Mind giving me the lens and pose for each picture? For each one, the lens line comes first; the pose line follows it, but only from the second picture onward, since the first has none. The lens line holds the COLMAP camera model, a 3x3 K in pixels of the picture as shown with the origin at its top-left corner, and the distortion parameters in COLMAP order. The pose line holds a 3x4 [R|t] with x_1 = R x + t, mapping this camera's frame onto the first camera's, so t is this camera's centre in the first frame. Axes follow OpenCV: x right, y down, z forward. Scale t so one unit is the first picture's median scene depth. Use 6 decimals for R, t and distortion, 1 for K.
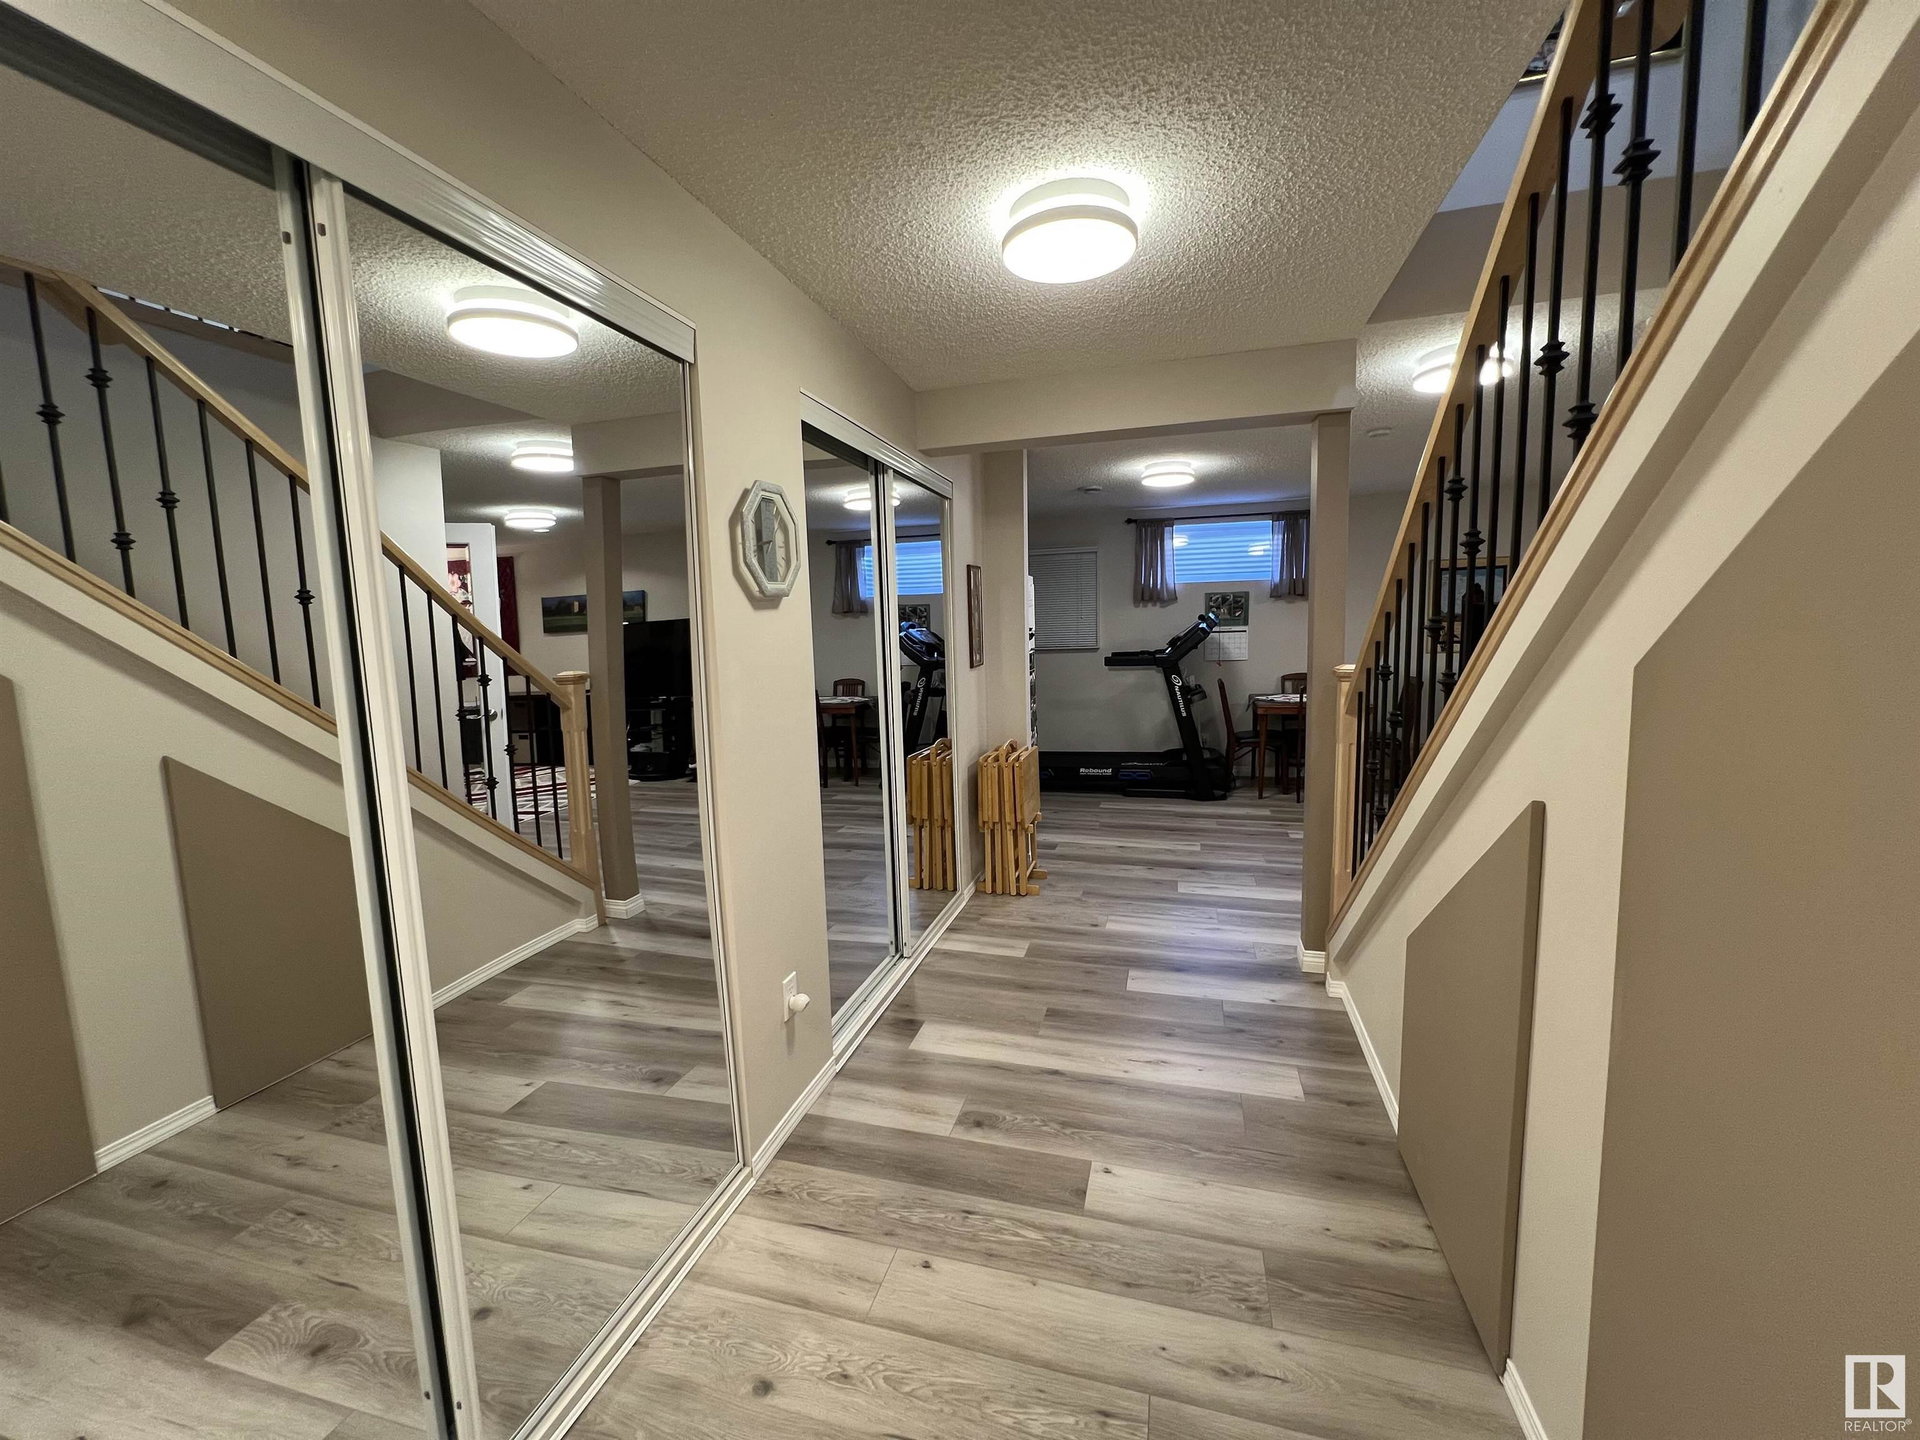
lens RADIAL K [[770.6, 0, 962.6], [0, 770.6, 712.1], [0, 0, 1]] dist [0.001787, -0.000286]
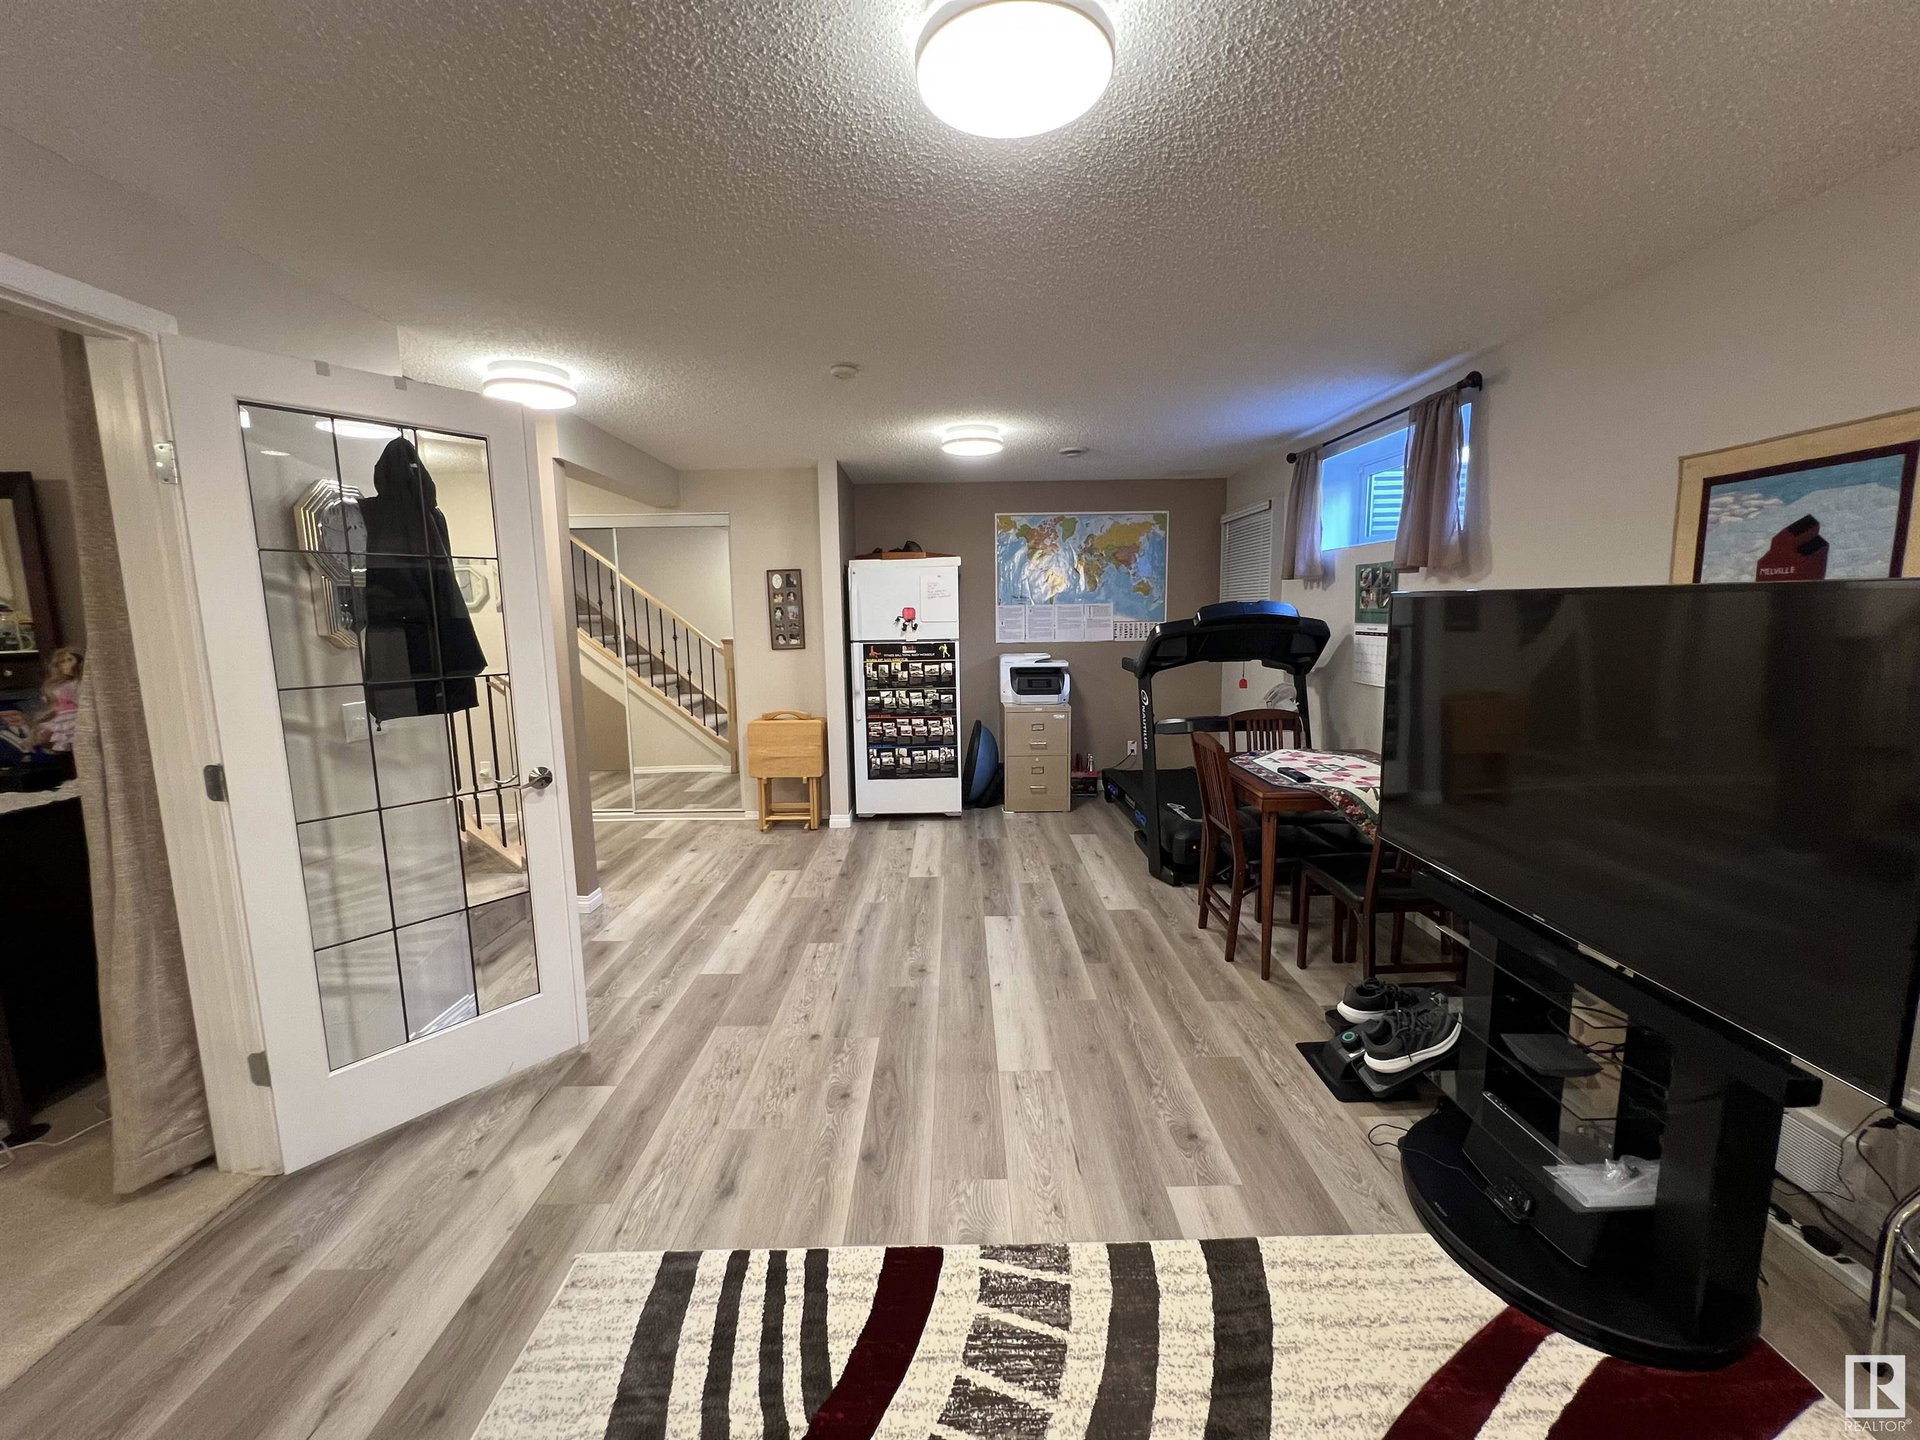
lens RADIAL K [[770.6, 0, 966.5], [0, 770.6, 711.1], [0, 0, 1]] dist [0.001787, -0.000286]
pose [[0.286061, 0.150547, -0.946311, 1.246403], [-0.103472, 0.986659, 0.125687, -0.138041], [0.952608, 0.061962, 0.297822, 0.864657]]
